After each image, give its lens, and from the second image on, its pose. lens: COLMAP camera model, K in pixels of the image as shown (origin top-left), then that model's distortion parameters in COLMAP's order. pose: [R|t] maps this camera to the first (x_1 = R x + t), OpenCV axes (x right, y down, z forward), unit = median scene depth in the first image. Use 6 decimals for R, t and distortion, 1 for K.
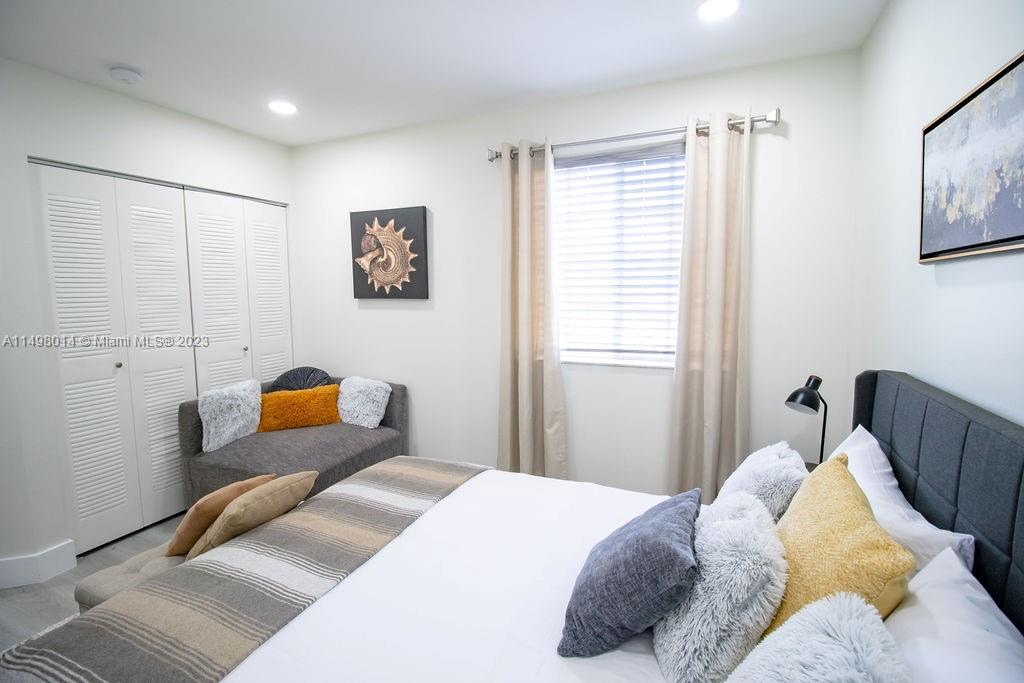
lens RADIAL K [[464.3, 0, 512.0], [0, 464.3, 341.5], [0, 0, 1]] dist [0.000110, 0.000006]
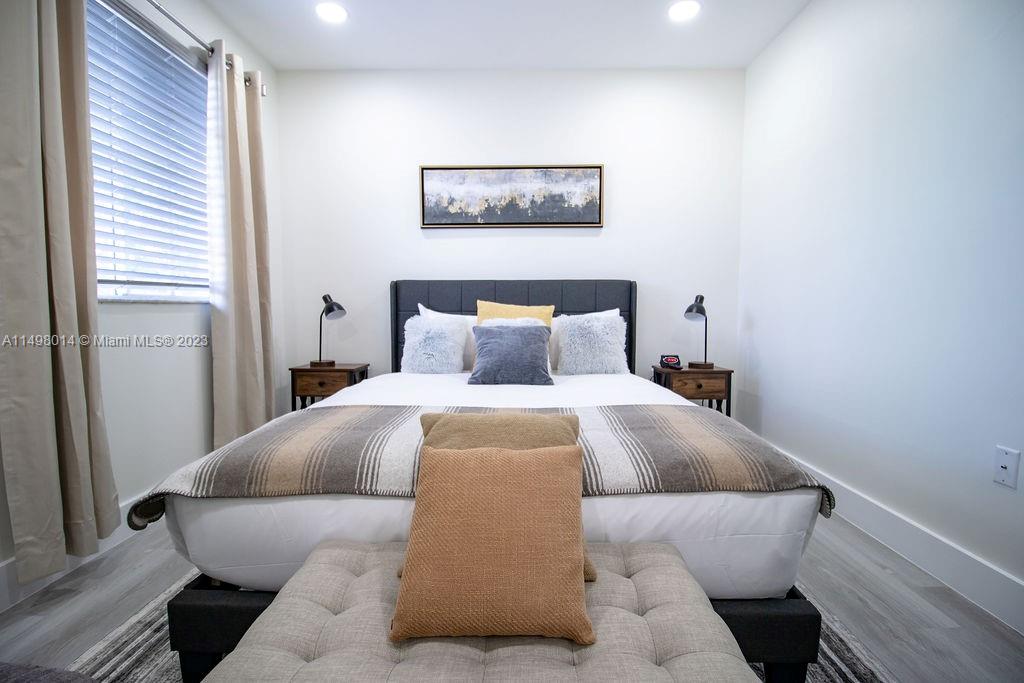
lens RADIAL K [[464.3, 0, 512.0], [0, 464.3, 341.5], [0, 0, 1]] dist [0.000110, 0.000006]
pose [[-0.376414, -0.054221, 0.924864, -1.511094], [0.098796, 0.990244, 0.098263, 0.219136], [-0.921169, 0.128360, -0.367385, 1.624086]]
